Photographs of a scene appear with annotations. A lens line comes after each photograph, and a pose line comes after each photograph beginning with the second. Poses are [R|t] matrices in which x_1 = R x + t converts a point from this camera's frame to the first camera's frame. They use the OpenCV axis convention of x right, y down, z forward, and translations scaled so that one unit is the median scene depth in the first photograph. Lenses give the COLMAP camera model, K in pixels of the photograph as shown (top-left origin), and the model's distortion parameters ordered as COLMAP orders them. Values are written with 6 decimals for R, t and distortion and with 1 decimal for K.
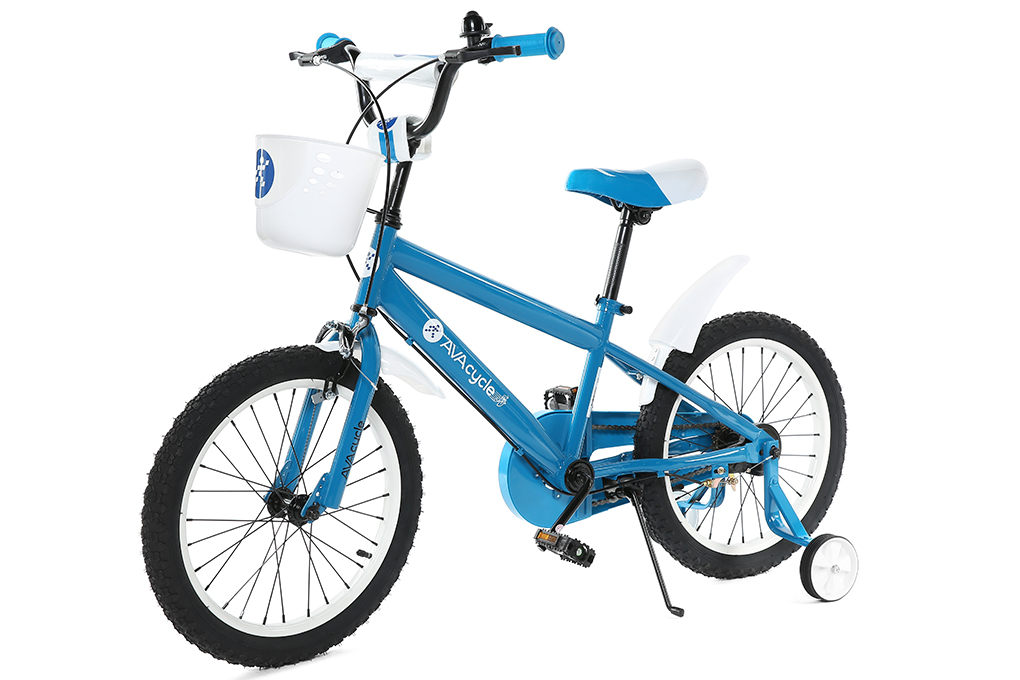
lens RADIAL K [[1584.0, 0, 510.2], [0, 1584.0, 350.6], [0, 0, 1]] dist [-0.040718, 0.000000]
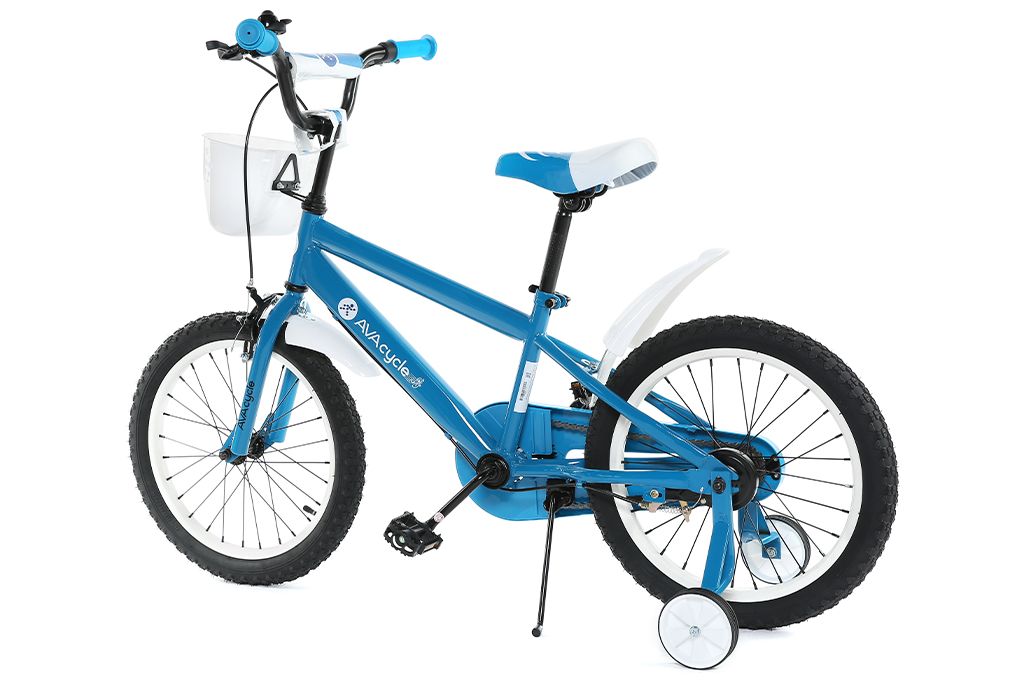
lens RADIAL K [[1502.1, 0, 516.6], [0, 1502.1, 334.8], [0, 0, 1]] dist [0.034381, 0.000000]
pose [[0.549035, 0.086040, -0.831359, 0.821023], [-0.058749, 0.996200, 0.064302, -0.064244], [0.833732, 0.013538, 0.552003, 0.511051]]
